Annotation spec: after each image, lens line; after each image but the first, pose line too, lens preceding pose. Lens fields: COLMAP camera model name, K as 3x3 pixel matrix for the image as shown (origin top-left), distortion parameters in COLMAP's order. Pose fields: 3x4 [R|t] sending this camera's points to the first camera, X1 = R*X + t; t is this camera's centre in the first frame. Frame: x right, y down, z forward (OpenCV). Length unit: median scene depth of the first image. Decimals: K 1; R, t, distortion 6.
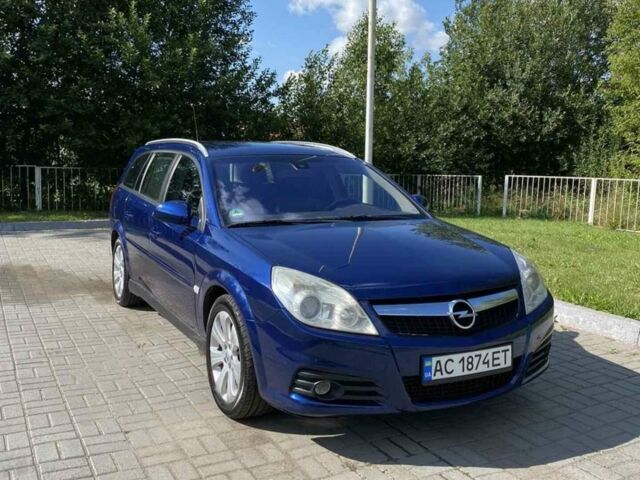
lens RADIAL K [[543.6, 0, 320.0], [0, 543.6, 240.0], [0, 0, 1]] dist [0.001351, -0.000319]
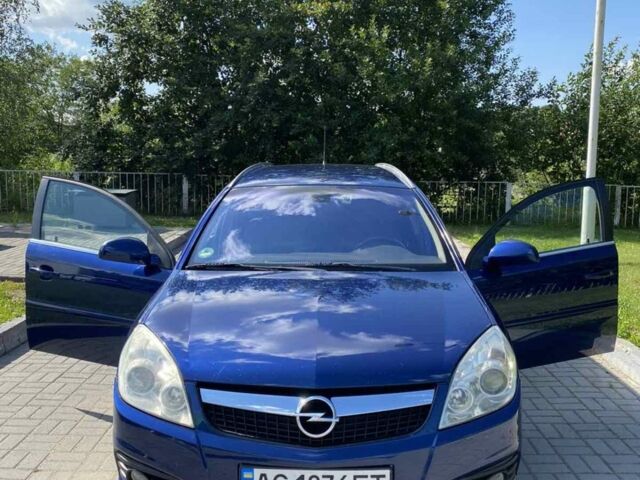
lens RADIAL K [[543.6, 0, 320.0], [0, 543.6, 240.0], [0, 0, 1]] dist [0.001351, -0.000319]
pose [[0.895725, 0.036533, -0.443105, 0.592844], [-0.042295, 0.999100, -0.003123, -0.108186], [0.442592, 0.021539, 0.896464, 0.314276]]
